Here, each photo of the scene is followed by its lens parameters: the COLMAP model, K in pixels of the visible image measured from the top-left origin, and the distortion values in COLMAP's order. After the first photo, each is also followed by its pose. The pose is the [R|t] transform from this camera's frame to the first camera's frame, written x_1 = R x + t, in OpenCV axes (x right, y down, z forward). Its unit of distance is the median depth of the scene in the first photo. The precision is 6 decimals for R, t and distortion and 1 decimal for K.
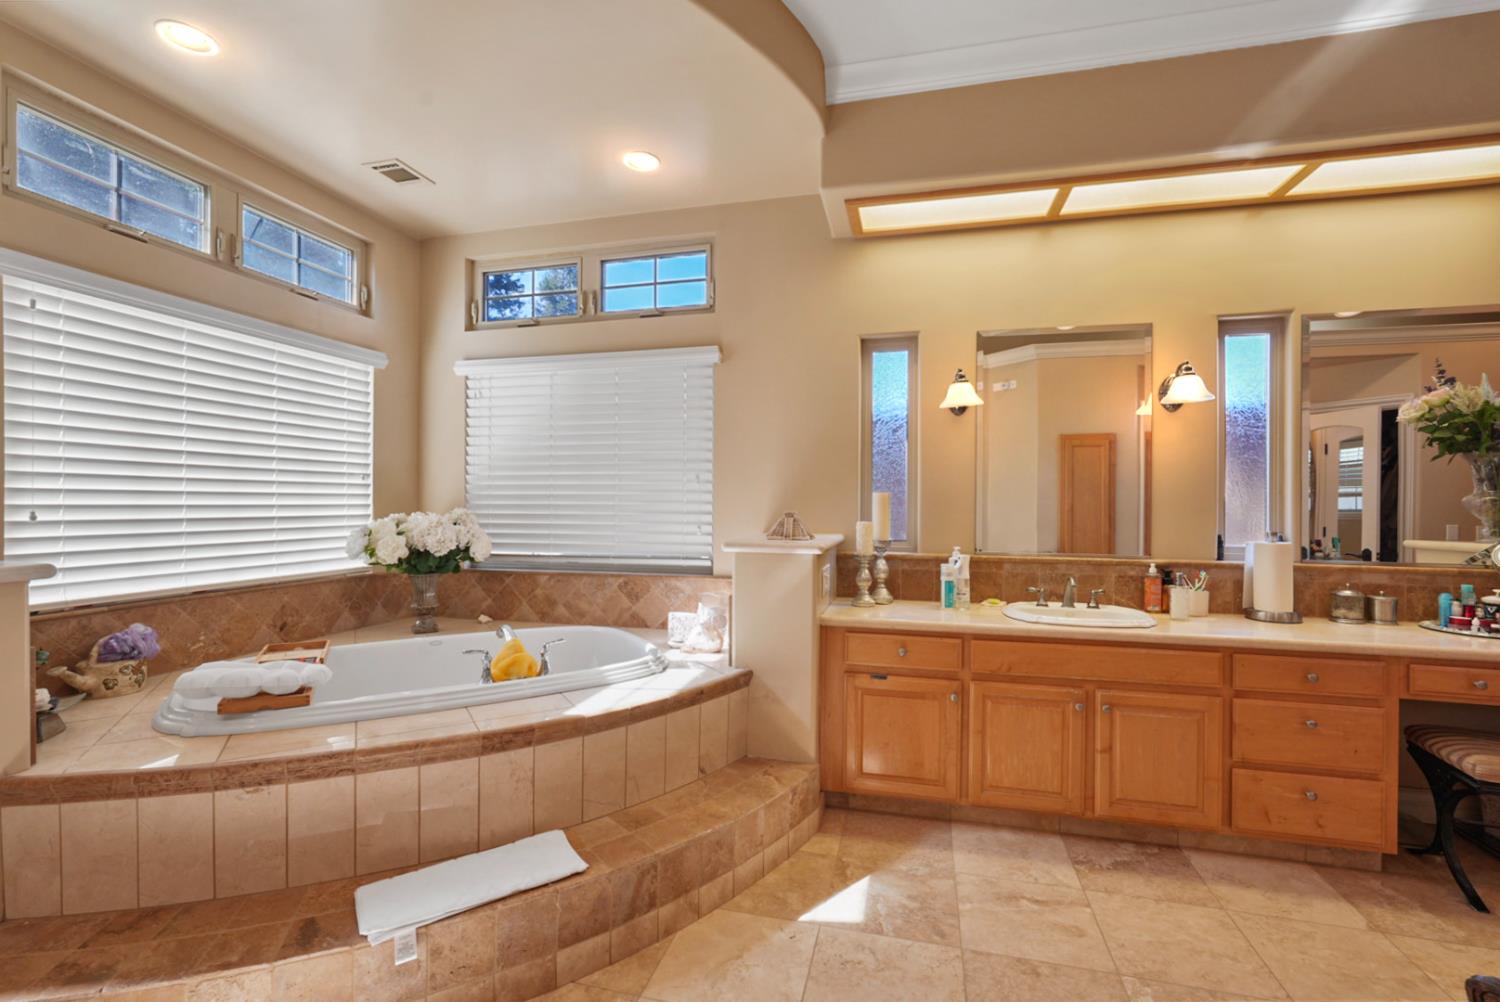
lens RADIAL K [[675.9, 0, 750.0], [0, 675.9, 501.0], [0, 0, 1]] dist [-0.008077, 0.007100]
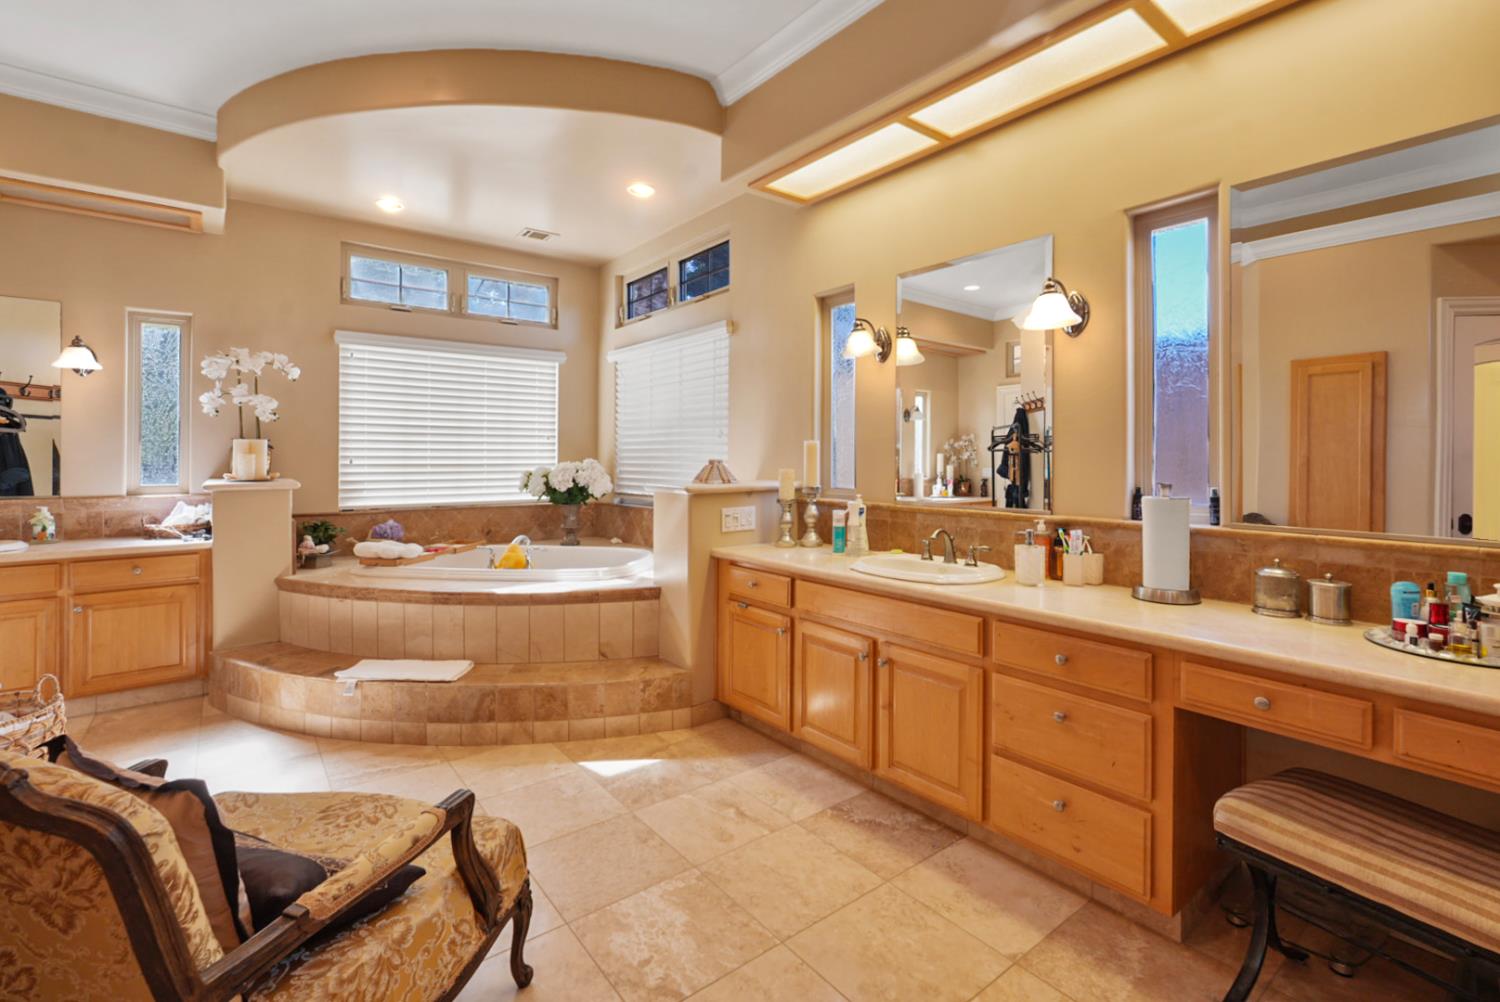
lens RADIAL K [[689.8, 0, 752.7], [0, 689.8, 452.6], [0, 0, 1]] dist [-0.009502, 0.008338]
pose [[0.787609, -0.009521, -0.616102, 0.963648], [0.003969, 0.999938, -0.010379, 0.018879], [0.616163, 0.005730, 0.787598, 0.112322]]
